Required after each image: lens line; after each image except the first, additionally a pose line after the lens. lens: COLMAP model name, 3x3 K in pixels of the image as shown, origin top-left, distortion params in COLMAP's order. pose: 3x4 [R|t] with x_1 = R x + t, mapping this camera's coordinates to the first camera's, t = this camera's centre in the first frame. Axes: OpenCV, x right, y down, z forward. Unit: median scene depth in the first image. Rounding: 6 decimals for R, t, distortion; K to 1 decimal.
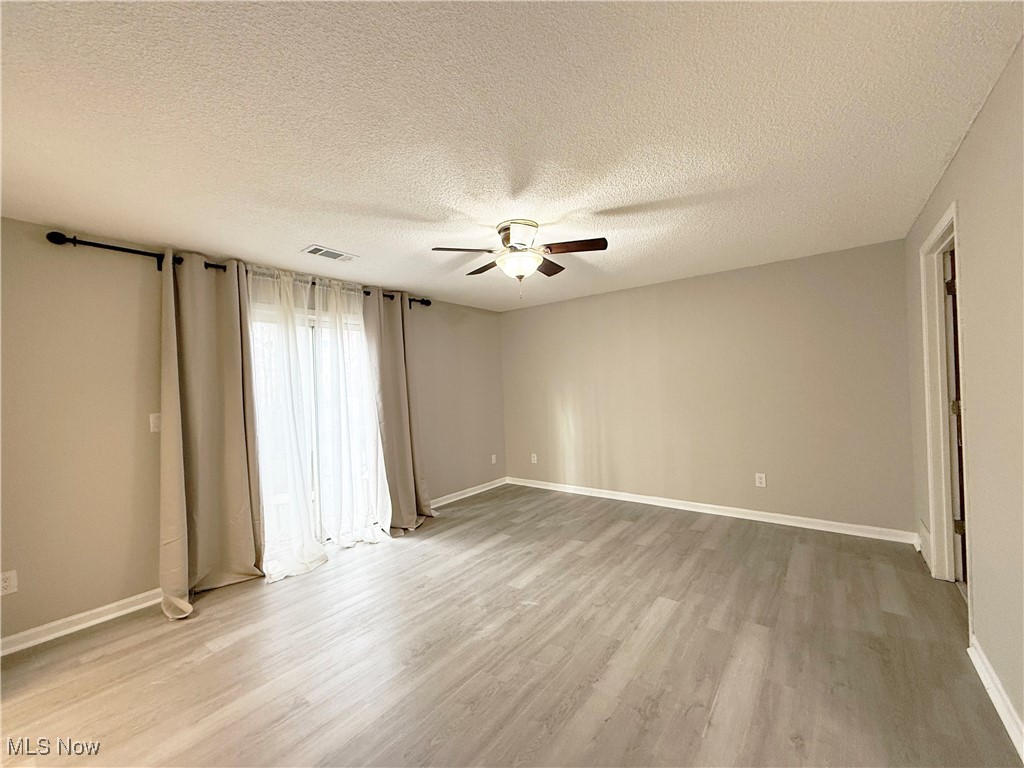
lens RADIAL K [[407.4, 0, 509.2], [0, 407.4, 385.0], [0, 0, 1]] dist [-0.000037, -0.000328]
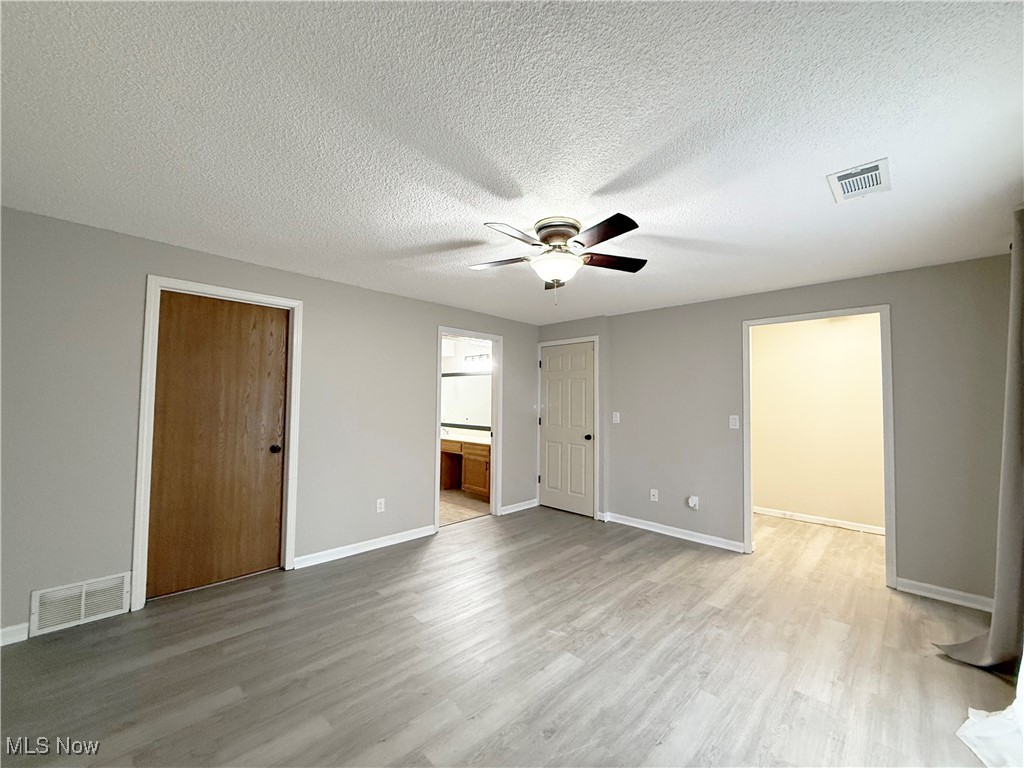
lens RADIAL K [[407.4, 0, 509.2], [0, 407.4, 385.0], [0, 0, 1]] dist [-0.000037, -0.000328]
pose [[-0.993562, 0.029592, 0.109360, 0.040183], [0.024518, 0.998572, -0.047458, 0.002108], [-0.110608, -0.044472, -0.992869, 2.024040]]
